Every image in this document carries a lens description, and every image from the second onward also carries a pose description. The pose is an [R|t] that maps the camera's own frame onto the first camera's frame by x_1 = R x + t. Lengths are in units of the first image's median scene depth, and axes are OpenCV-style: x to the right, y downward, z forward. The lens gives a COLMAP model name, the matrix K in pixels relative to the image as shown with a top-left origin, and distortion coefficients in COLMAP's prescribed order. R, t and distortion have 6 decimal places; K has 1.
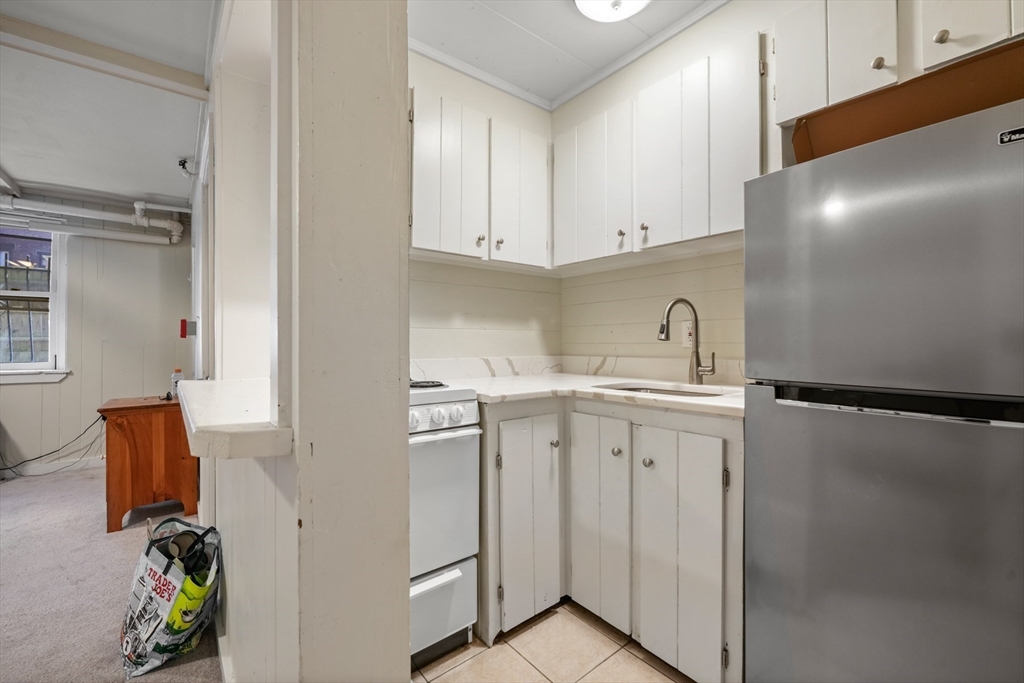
lens RADIAL K [[420.6, 0, 508.3], [0, 420.6, 341.2], [0, 0, 1]] dist [0.000091, -0.000138]
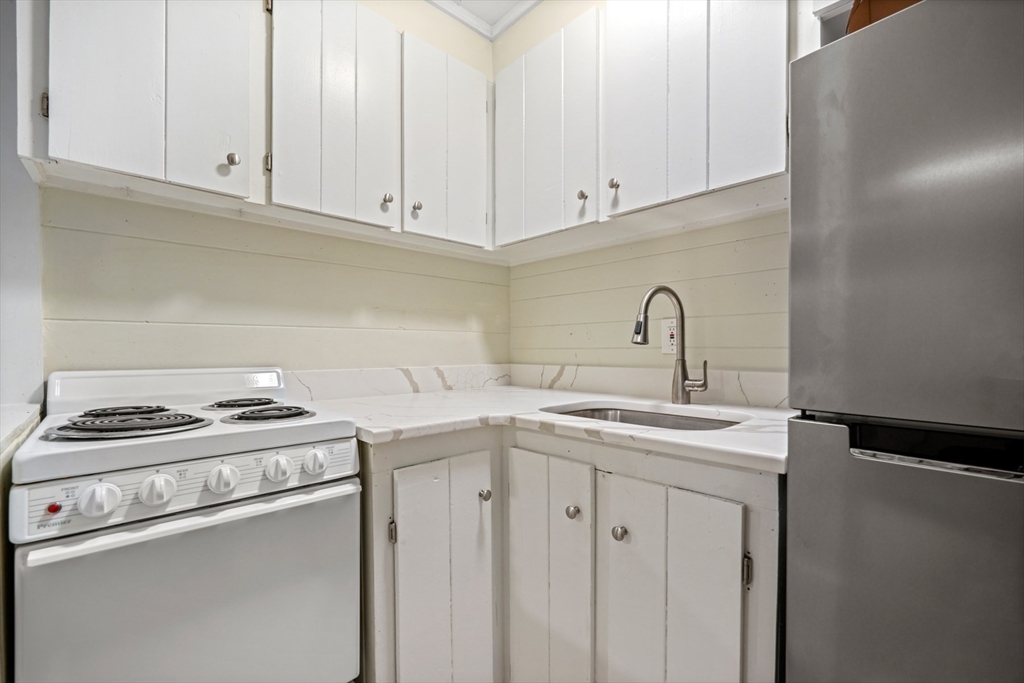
lens RADIAL K [[428.7, 0, 509.1], [0, 428.7, 352.4], [0, 0, 1]] dist [-0.000831, -0.000110]
pose [[0.996473, -0.000346, 0.083911, 0.086933], [-0.000772, 0.999911, 0.013291, 0.002795], [-0.083908, -0.013309, 0.996385, 0.293516]]
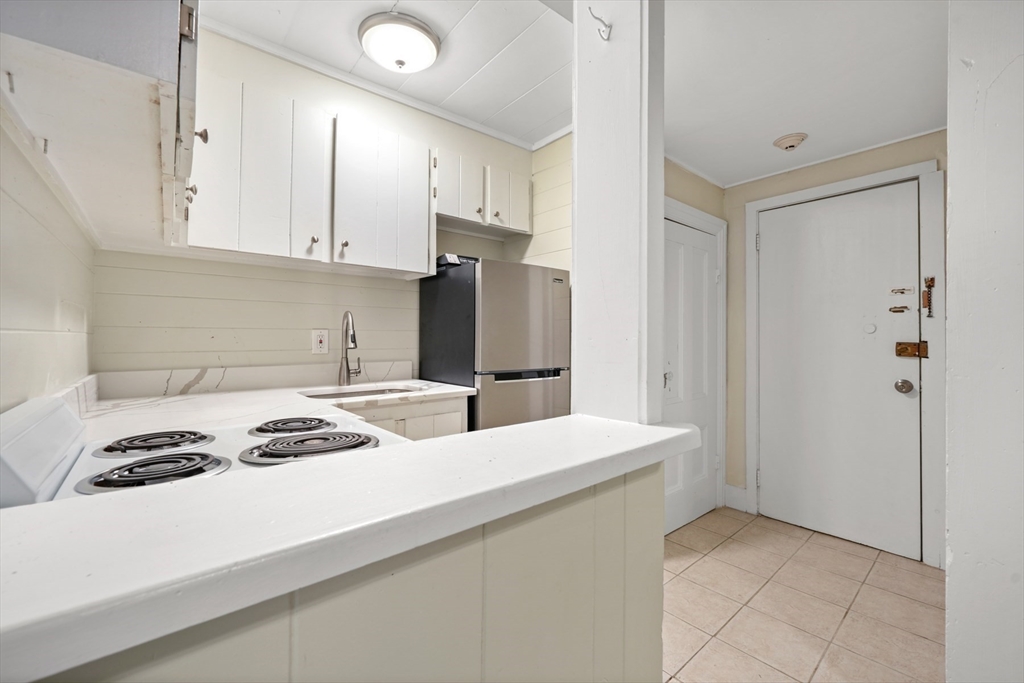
lens RADIAL K [[420.6, 0, 508.3], [0, 420.6, 341.2], [0, 0, 1]] dist [0.000091, -0.000138]
pose [[-0.018931, -0.009322, 0.999777, -0.770608], [-0.010032, 0.999908, 0.009133, -0.036631], [-0.999770, -0.009856, -0.019023, 0.602137]]
